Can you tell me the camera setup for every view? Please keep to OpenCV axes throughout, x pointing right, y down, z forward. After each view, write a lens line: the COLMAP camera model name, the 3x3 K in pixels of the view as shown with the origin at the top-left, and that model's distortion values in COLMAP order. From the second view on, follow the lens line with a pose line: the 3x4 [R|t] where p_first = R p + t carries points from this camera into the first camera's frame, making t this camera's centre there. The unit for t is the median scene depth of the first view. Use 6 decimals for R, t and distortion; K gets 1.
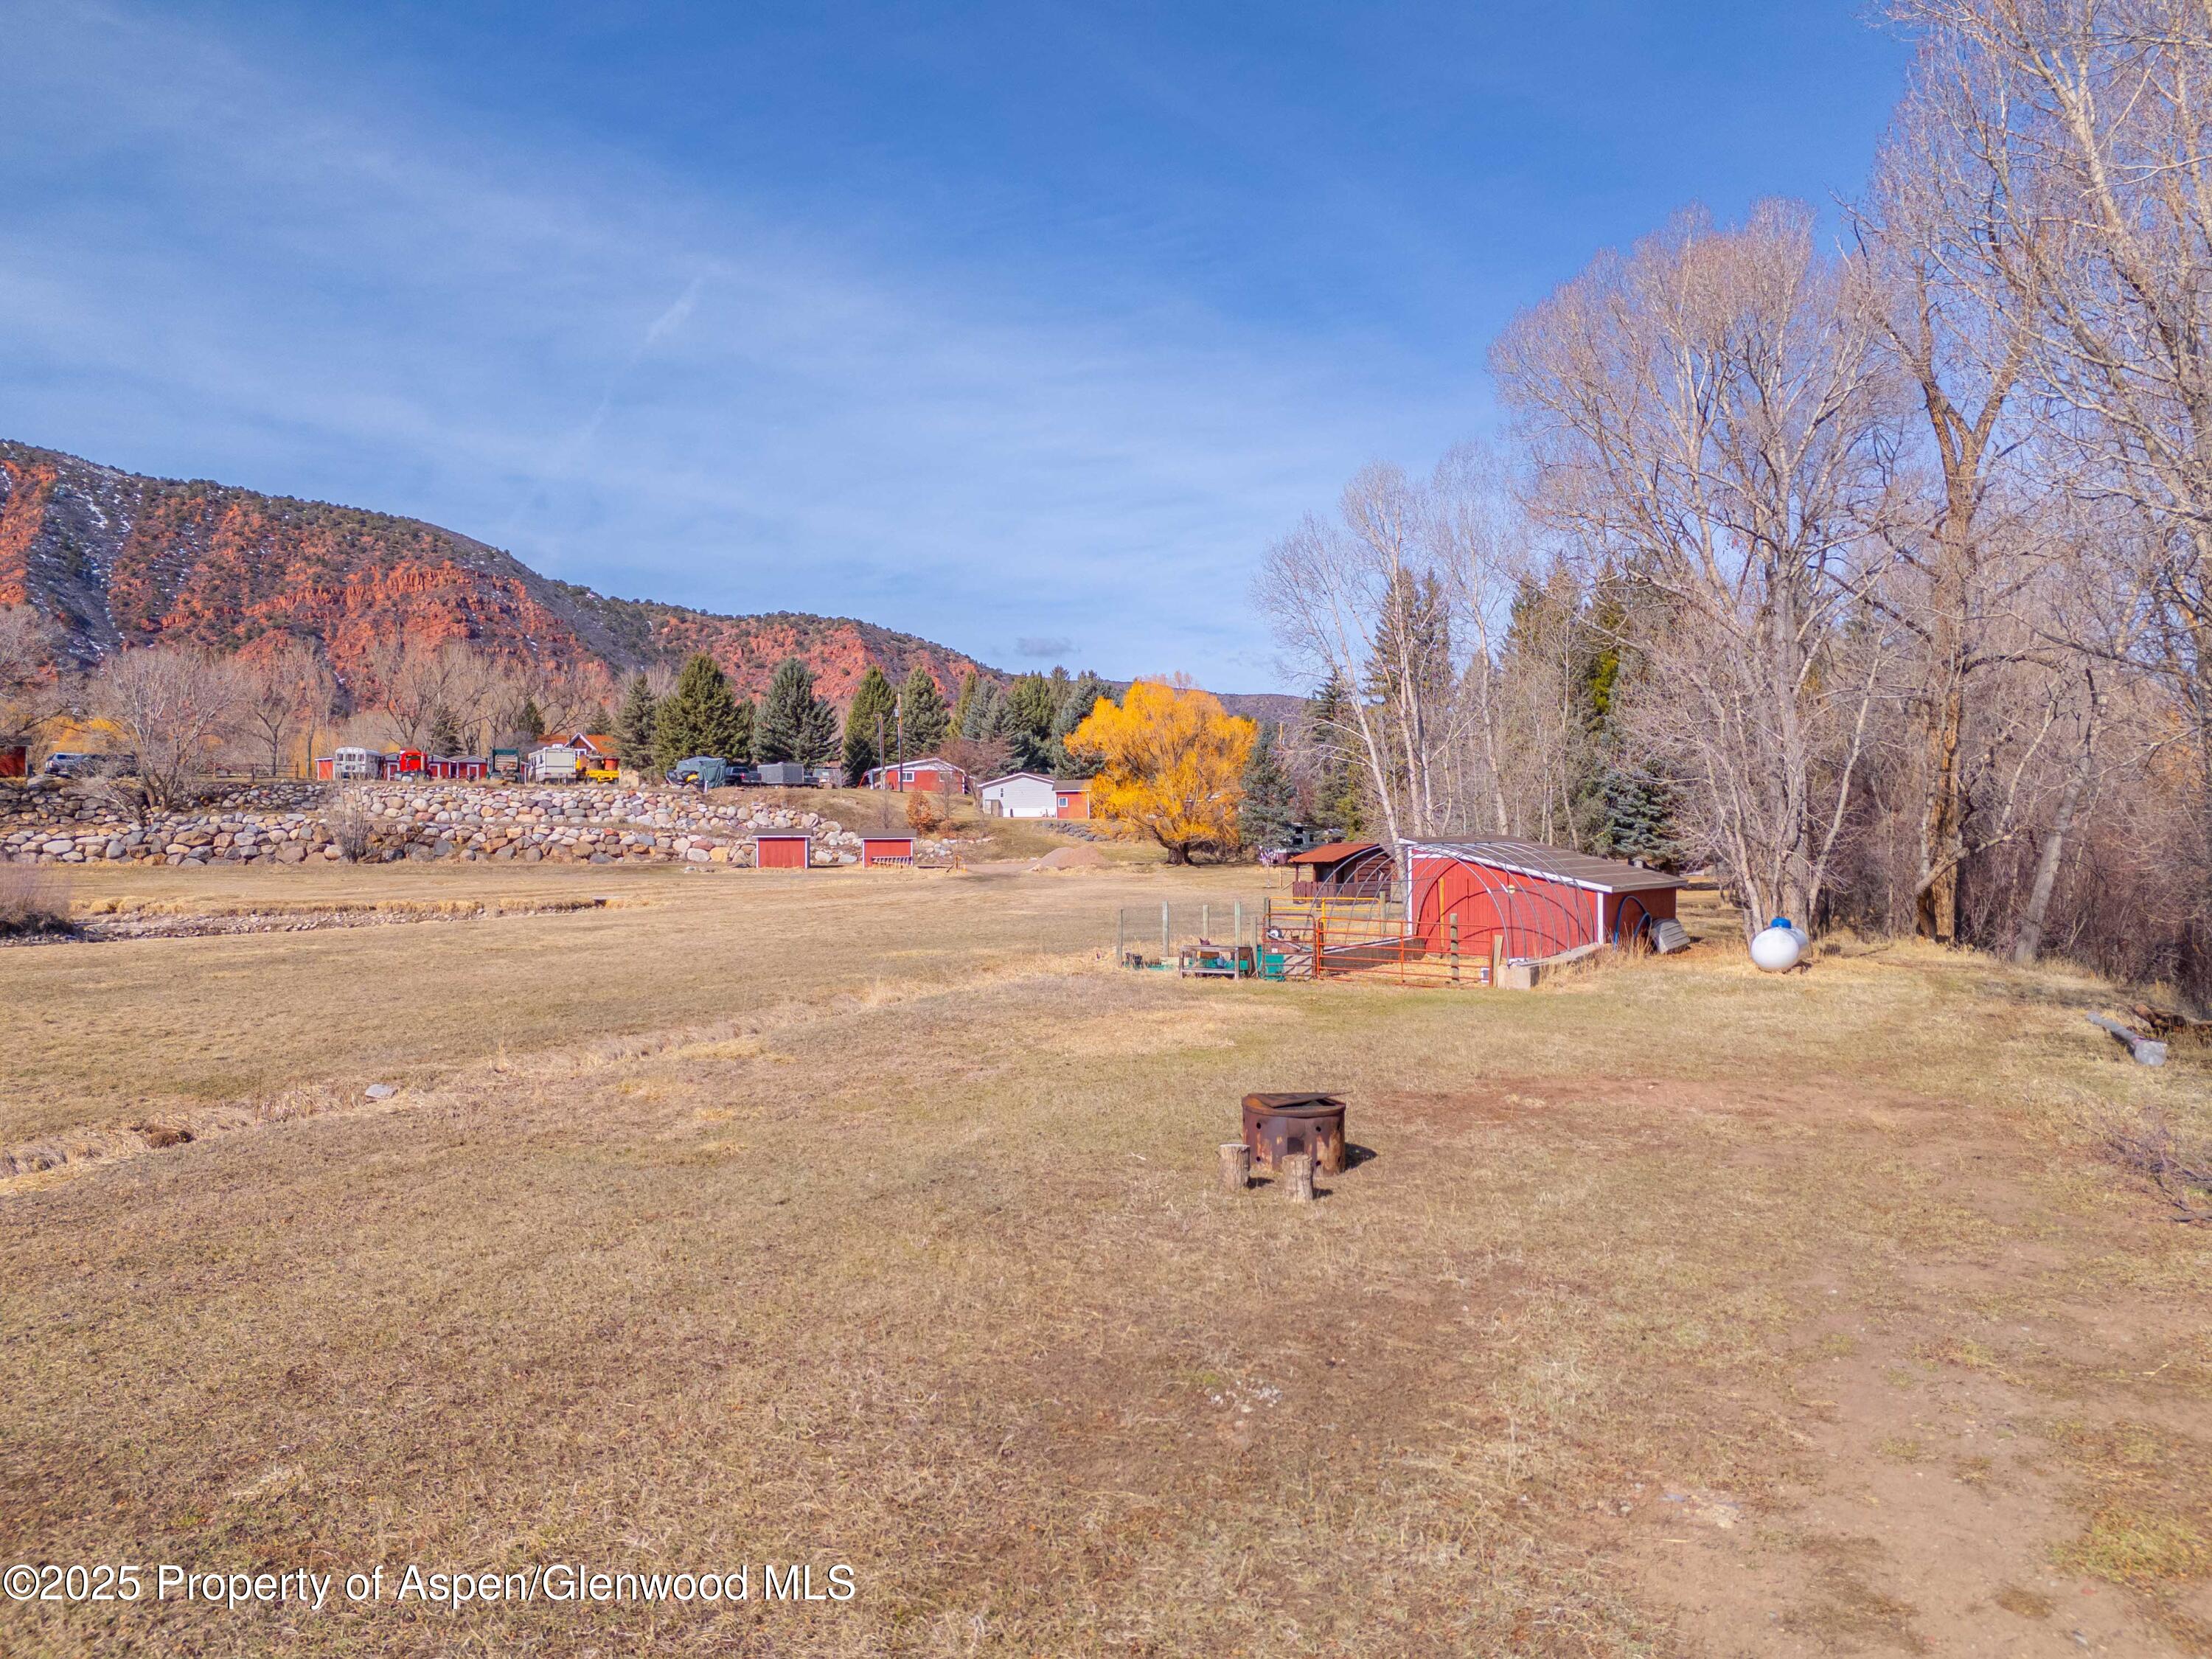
lens RADIAL K [[1629.2, 0, 1106.0], [0, 1629.2, 829.5], [0, 0, 1]] dist [0.085865, -0.075905]
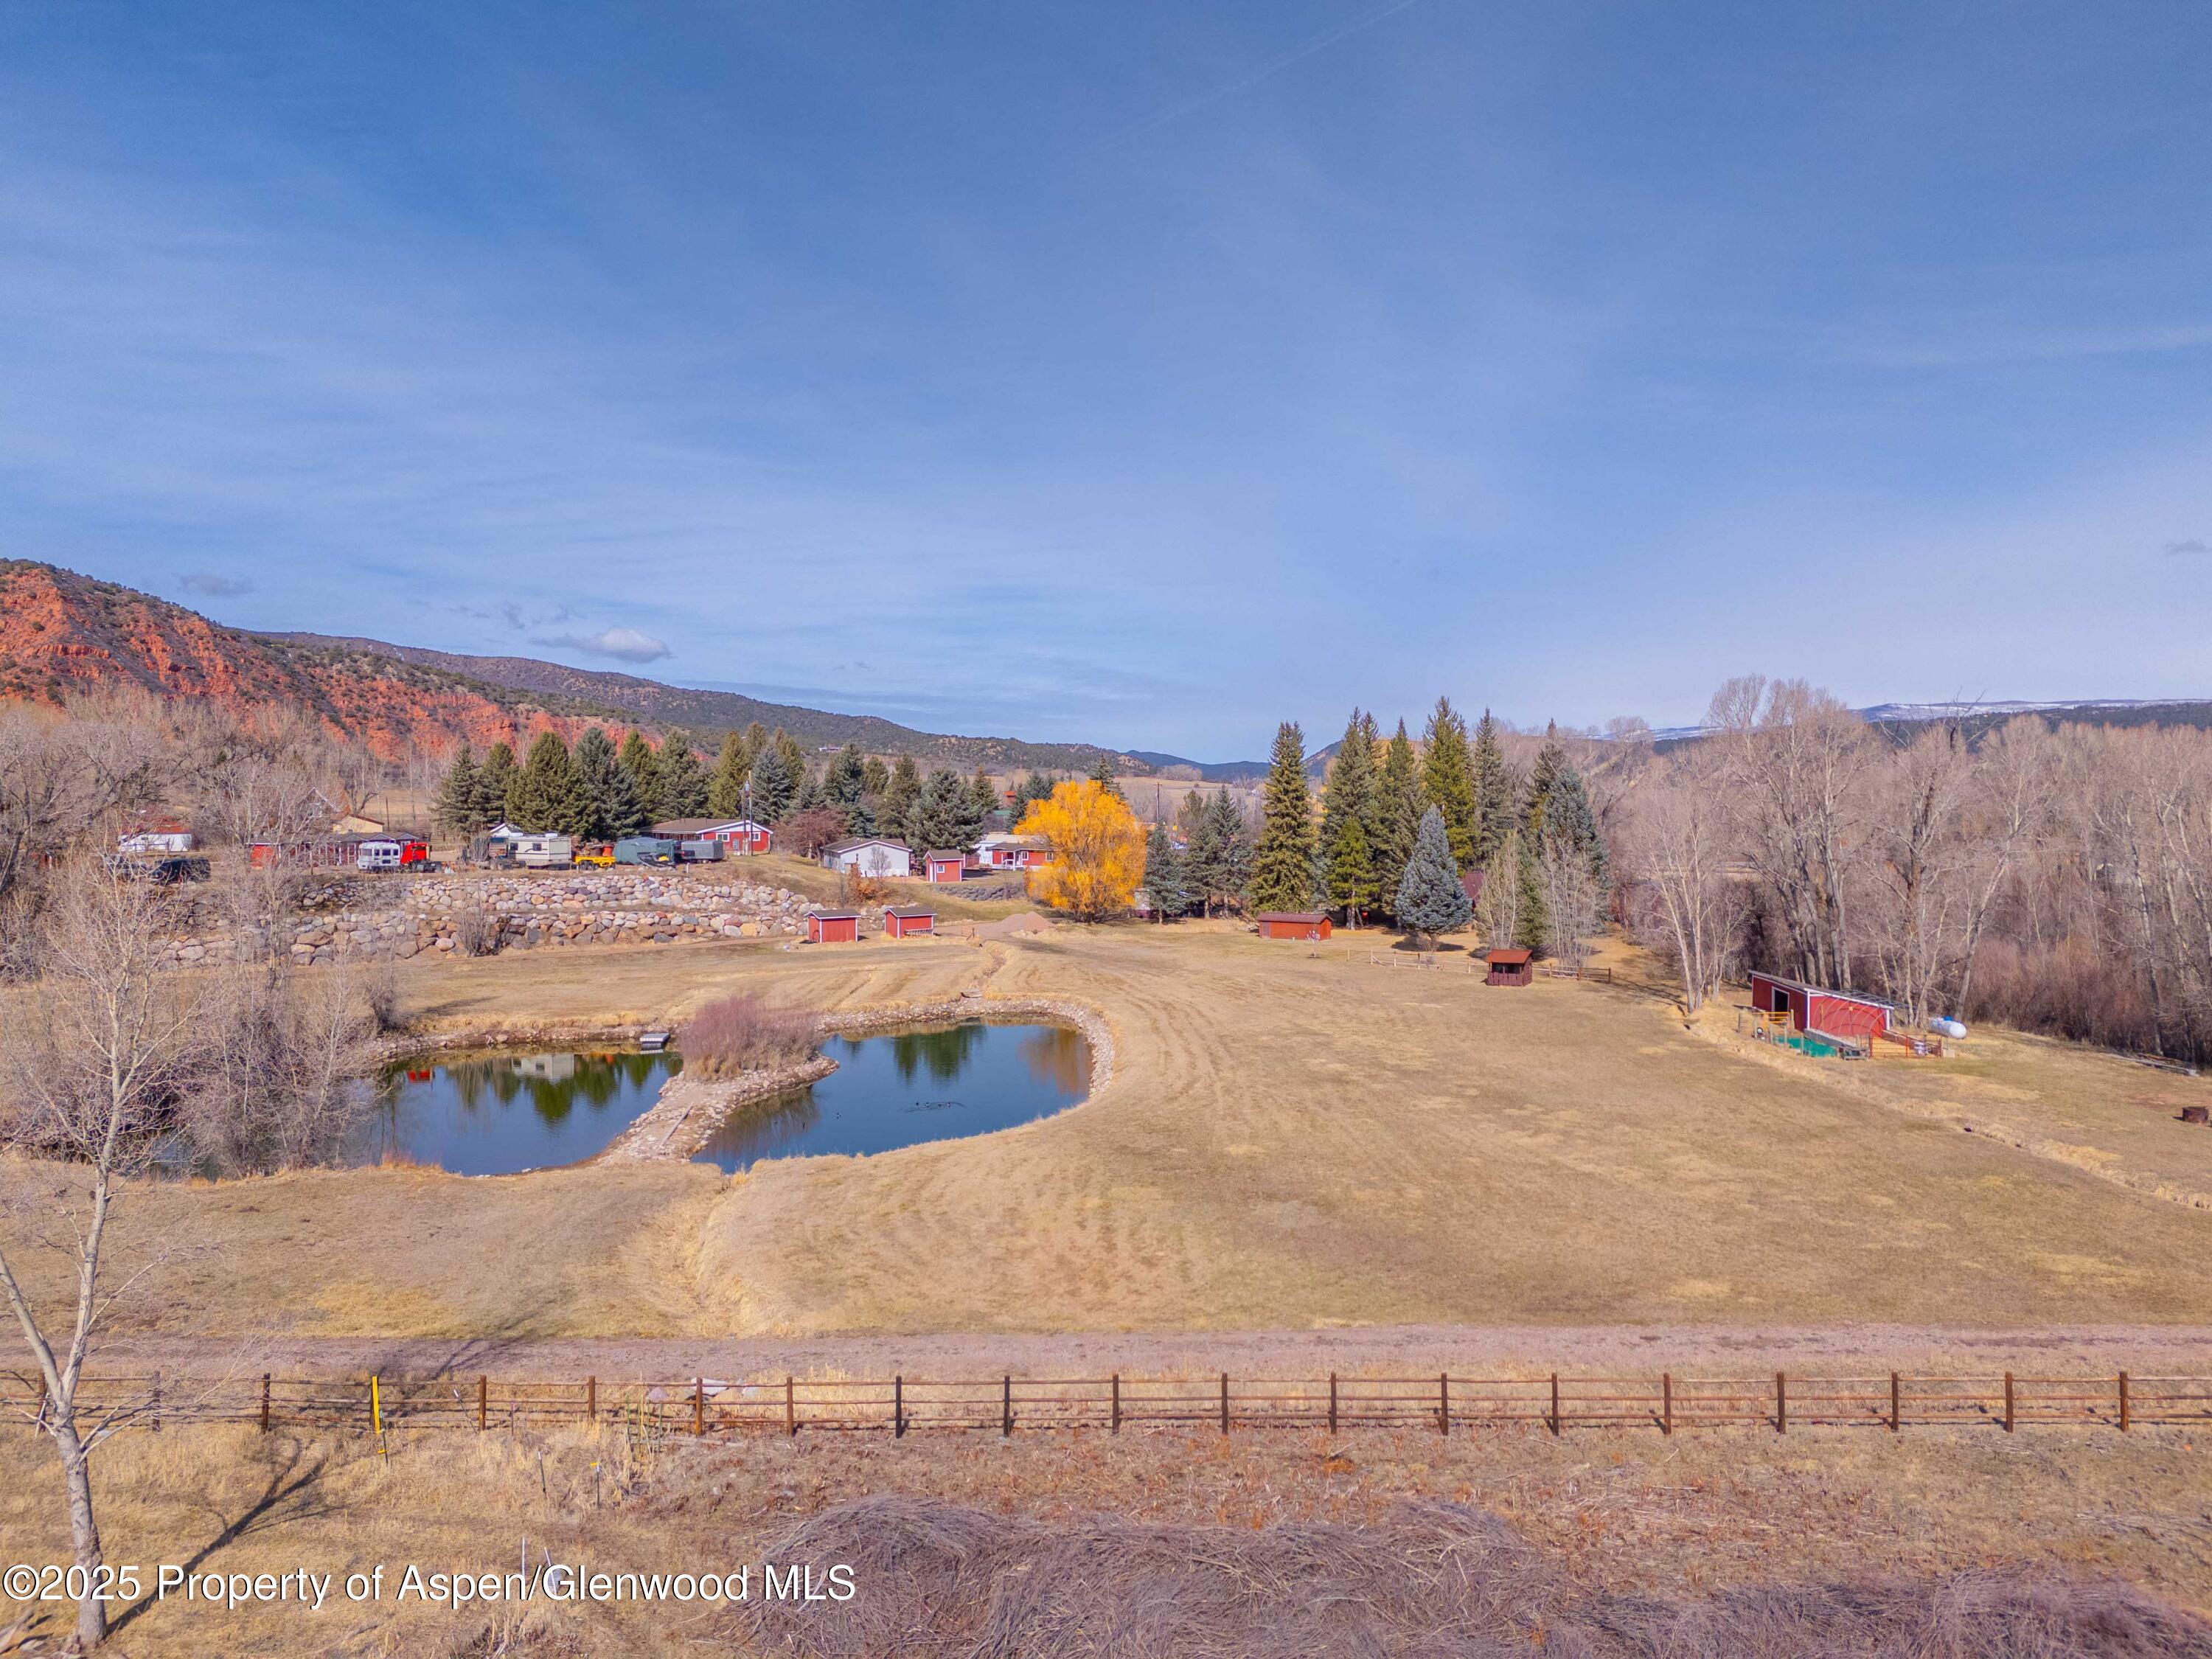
lens RADIAL K [[1629.2, 0, 1106.0], [0, 1629.2, 829.5], [0, 0, 1]] dist [0.085865, -0.075905]
pose [[0.894765, -0.012129, 0.446372, -0.543760], [0.002987, 0.999771, 0.021179, -0.084451], [-0.446527, -0.017617, 0.894597, -0.204464]]
